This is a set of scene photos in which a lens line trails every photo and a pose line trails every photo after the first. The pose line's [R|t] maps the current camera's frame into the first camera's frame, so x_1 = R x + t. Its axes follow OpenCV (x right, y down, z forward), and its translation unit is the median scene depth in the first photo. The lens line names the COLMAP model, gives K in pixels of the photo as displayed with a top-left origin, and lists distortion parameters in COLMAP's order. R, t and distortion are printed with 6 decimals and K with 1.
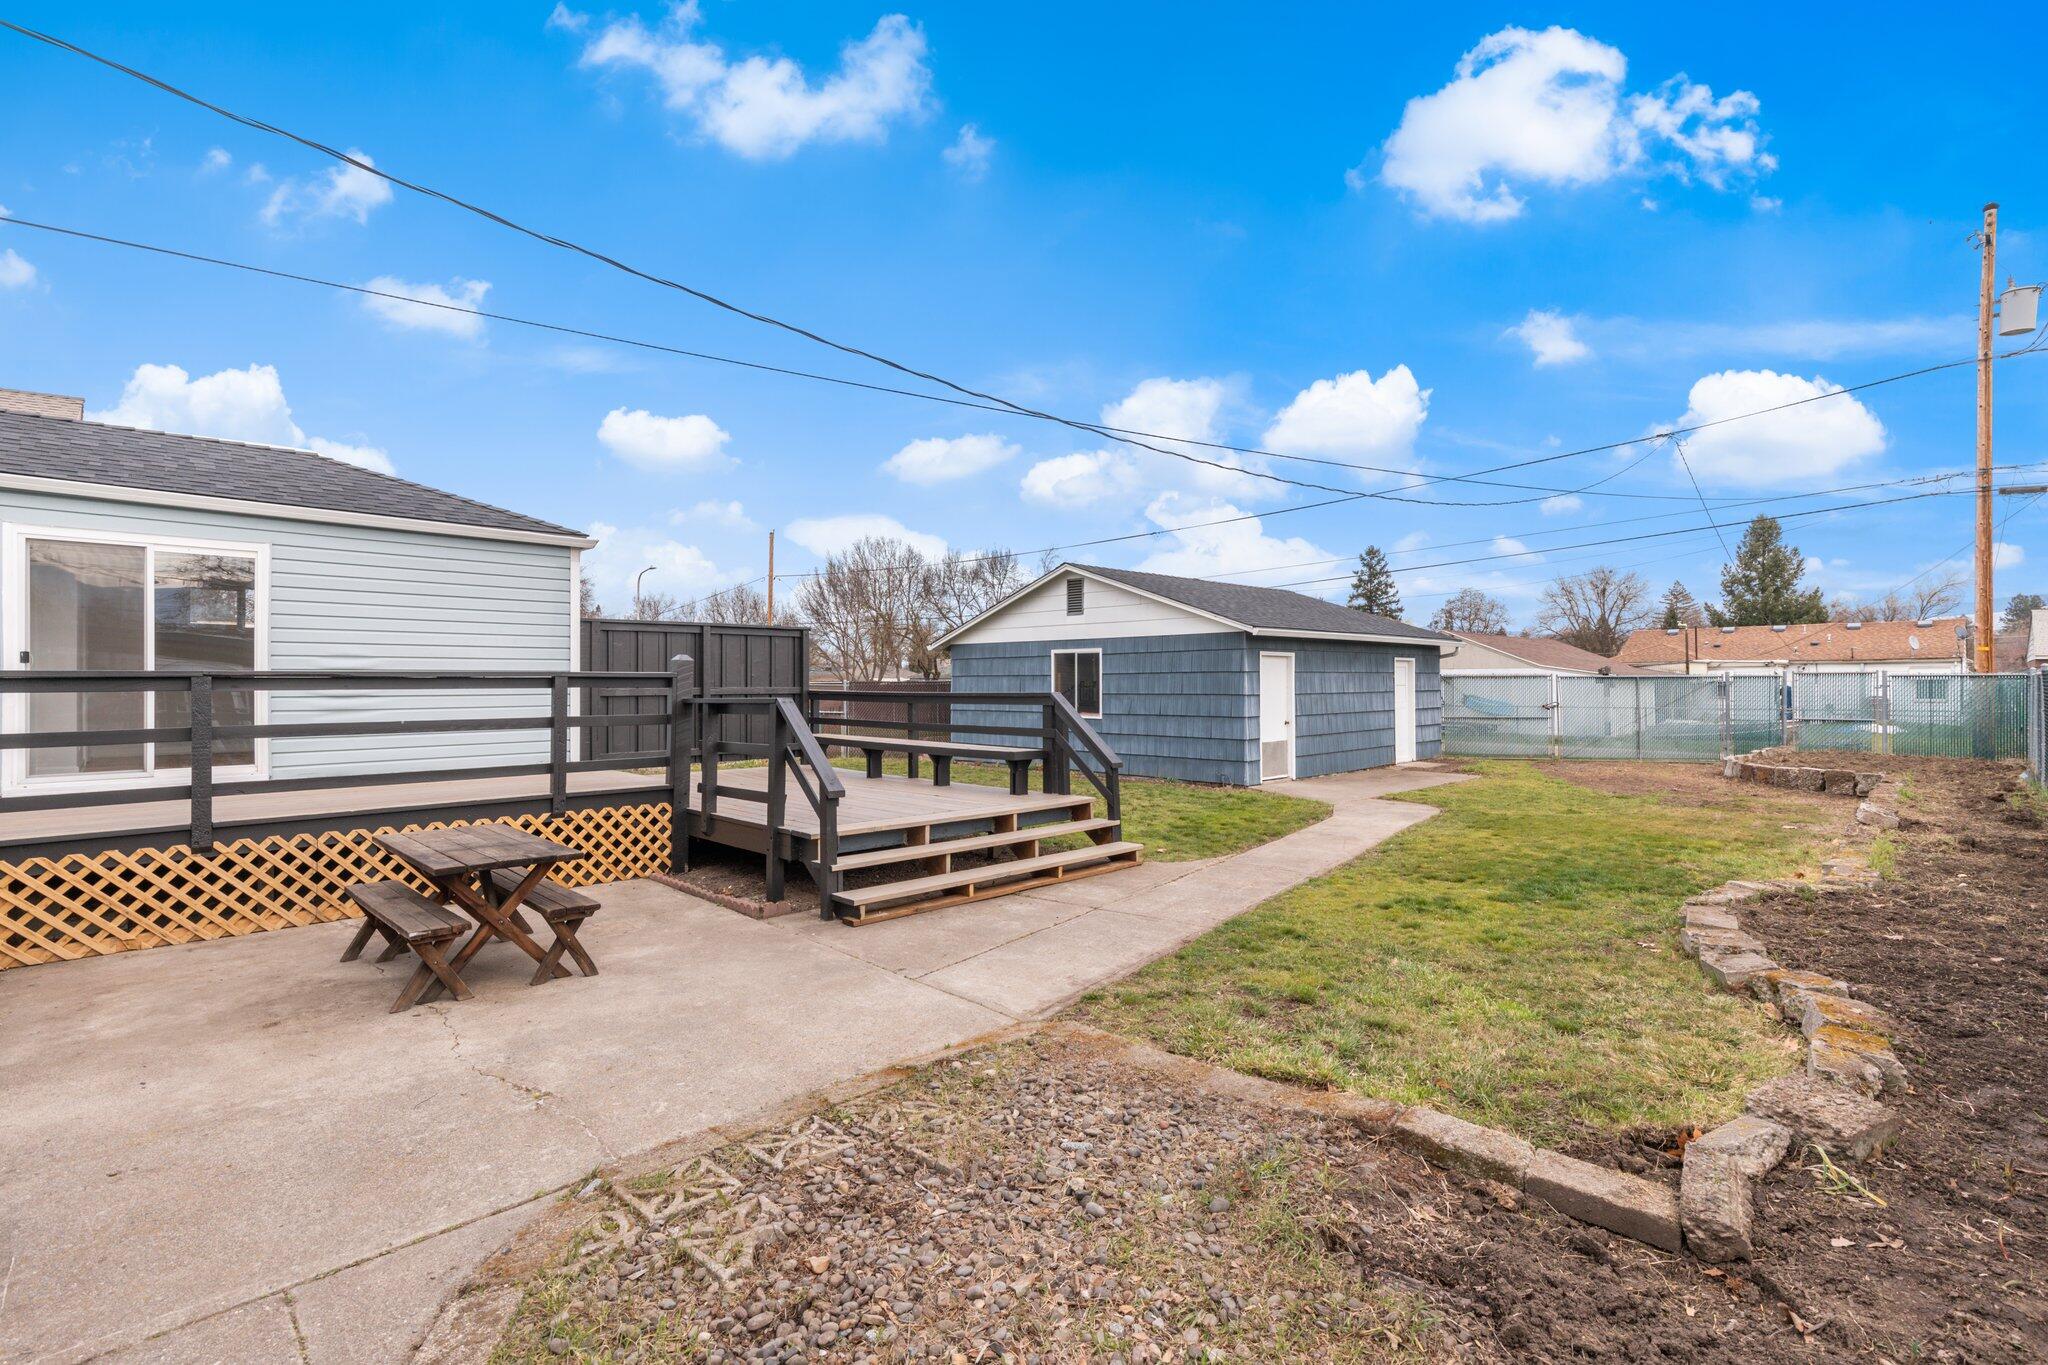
lens RADIAL K [[918.9, 0, 1035.8], [0, 918.9, 677.0], [0, 0, 1]] dist [0.006839, -0.000470]
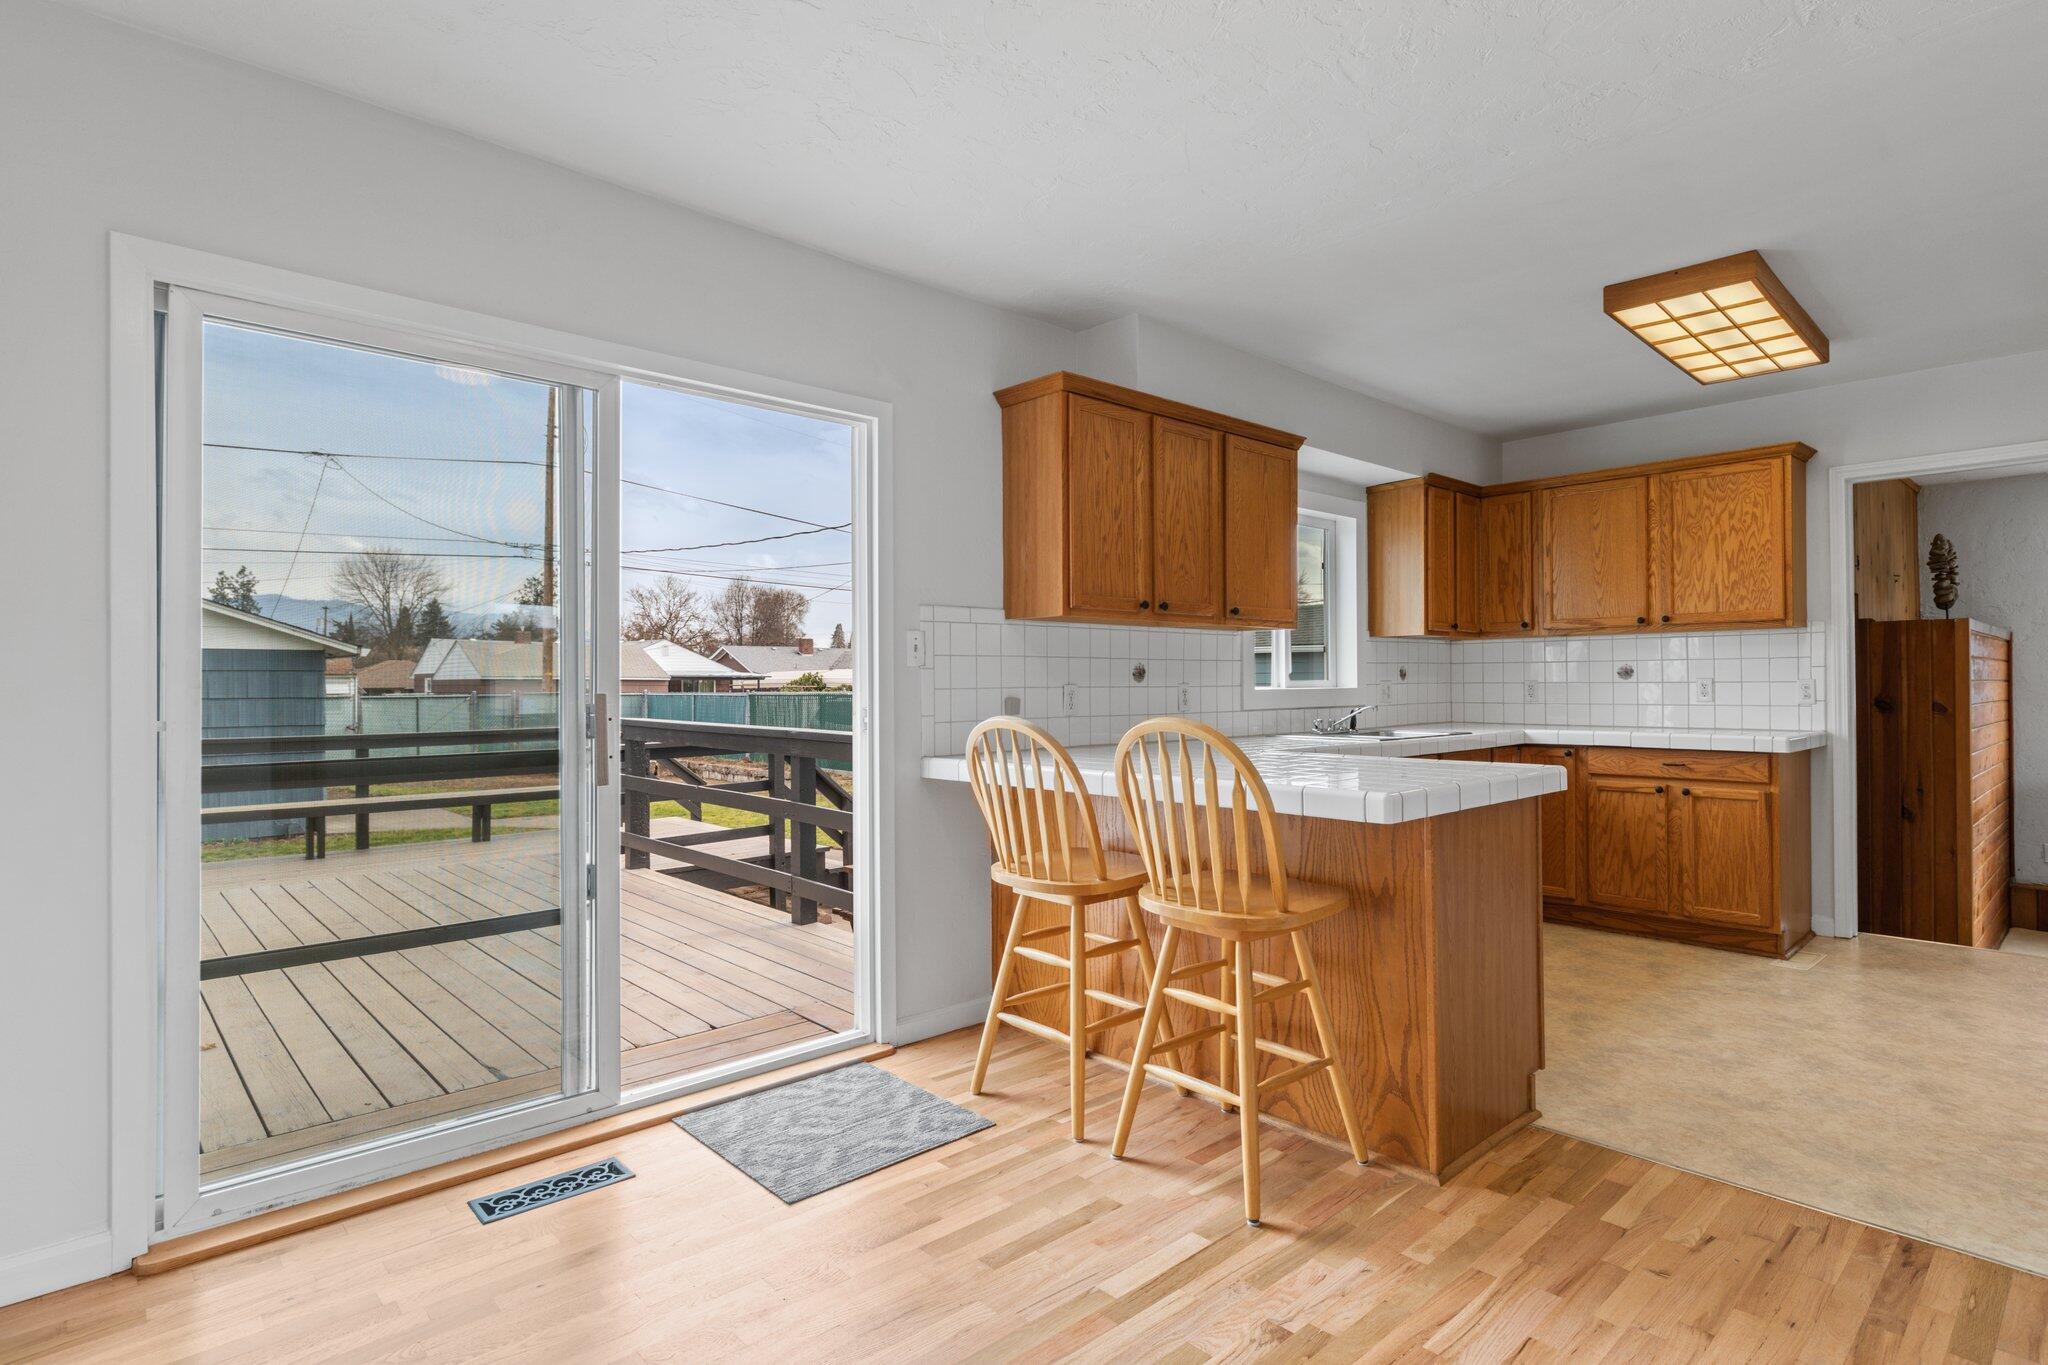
lens RADIAL K [[1053.1, 0, 1033.2], [0, 1053.1, 676.2], [0, 0, 1]] dist [-0.001494, 0.000893]
pose [[0.026949, 0.009068, 0.999596, -0.616252], [-0.000826, 0.999959, -0.009049, -0.014832], [-0.999636, -0.000582, 0.026955, 0.273043]]
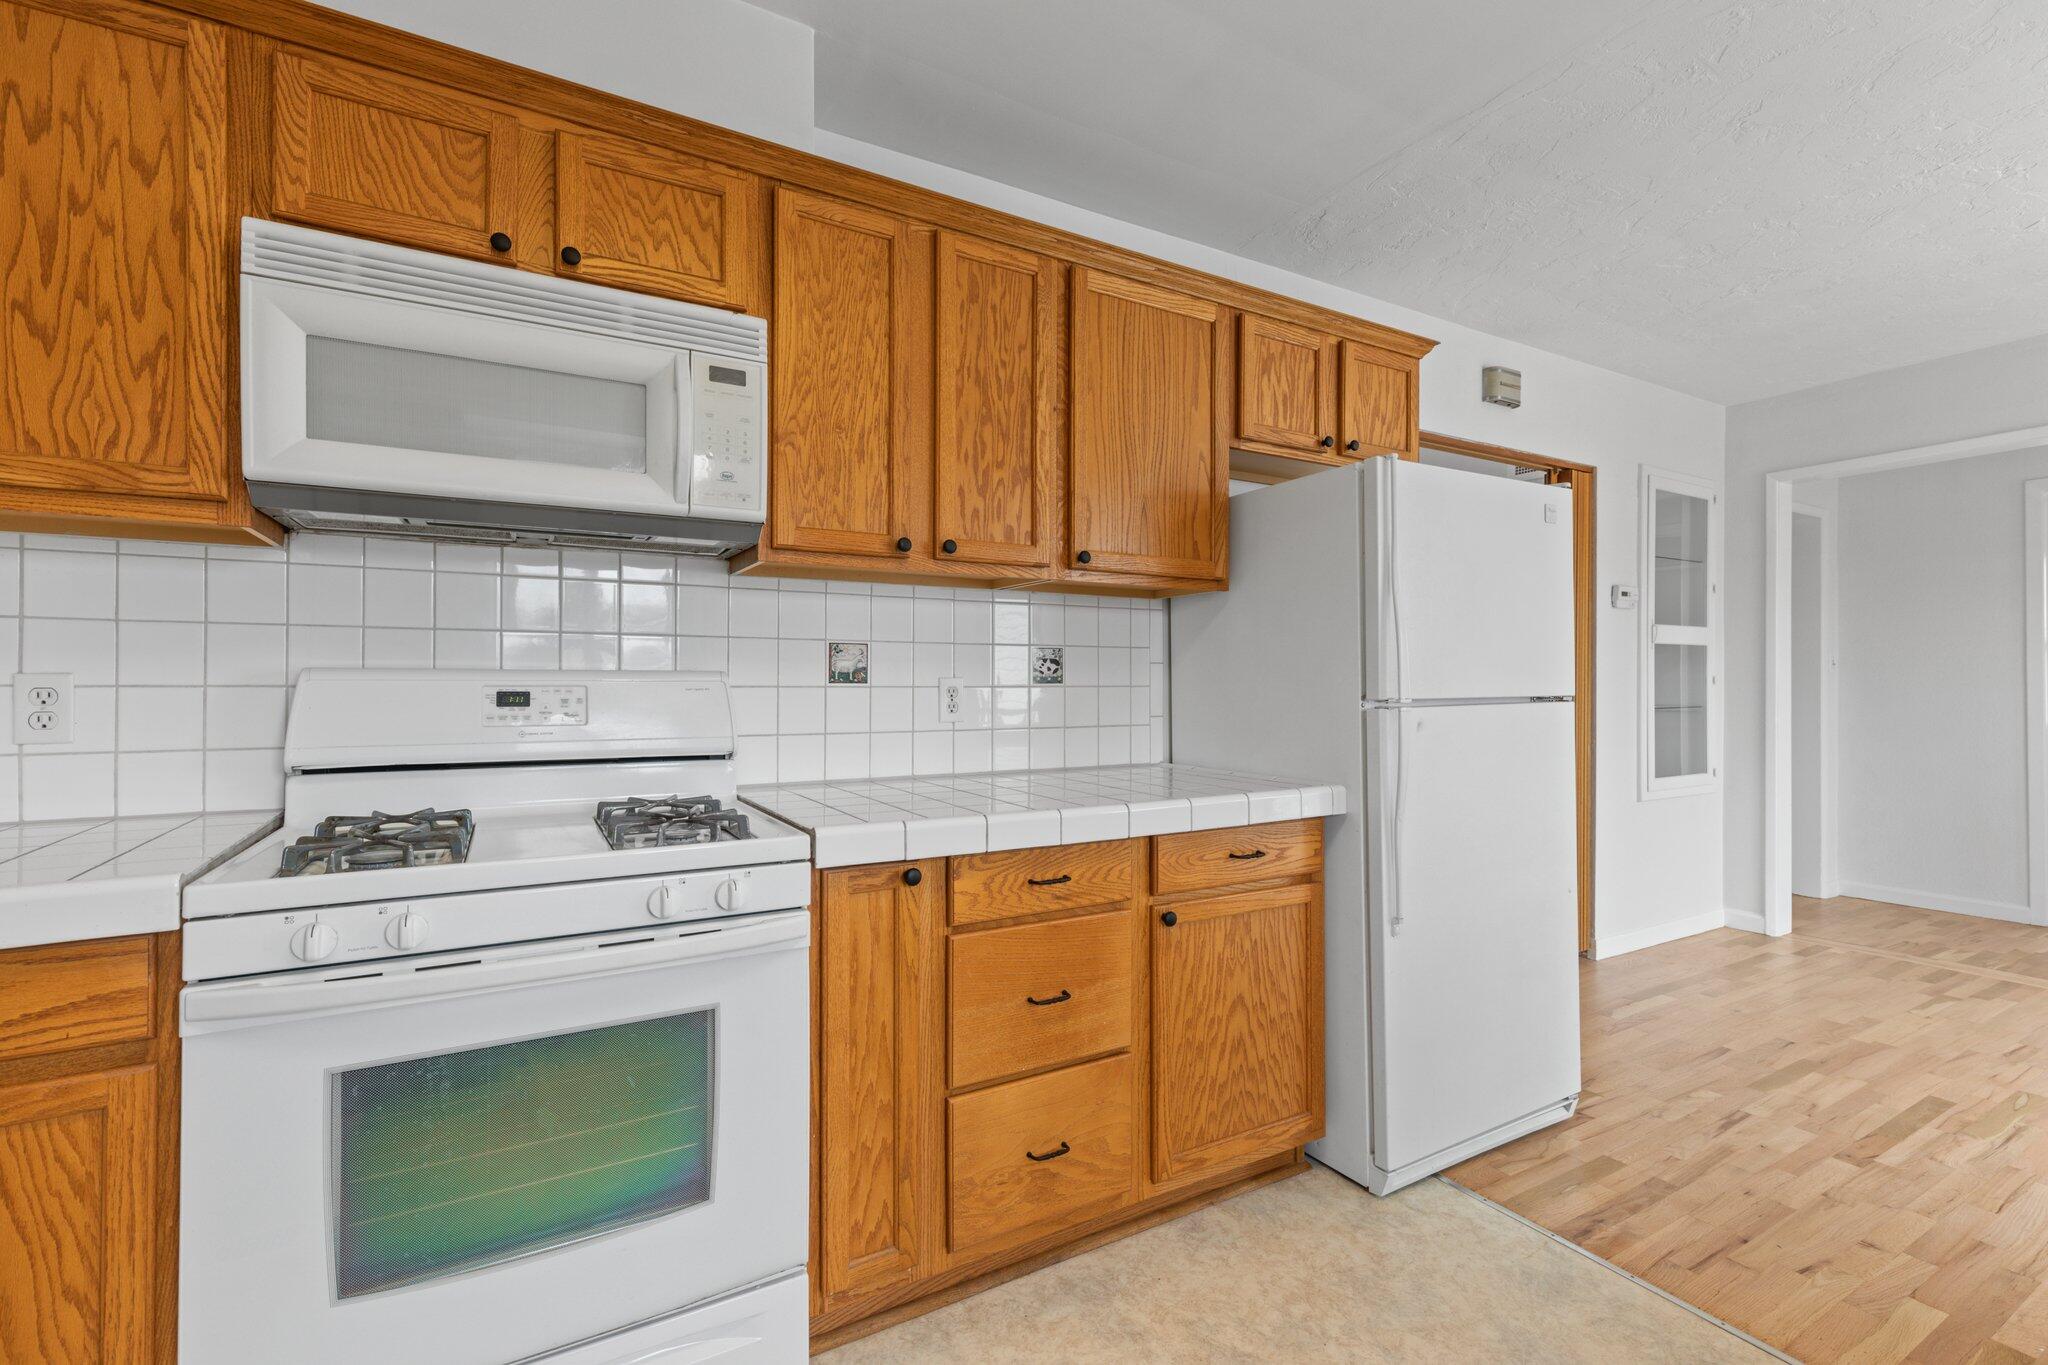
lens RADIAL K [[912.0, 0, 1036.4], [0, 912.0, 677.1], [0, 0, 1]] dist [-0.000530, 0.000075]
pose [[-0.250719, 0.003796, -0.968052, -0.358637], [0.003241, 0.999990, 0.003081, -0.016752], [0.968054, -0.002365, -0.250729, 0.133296]]
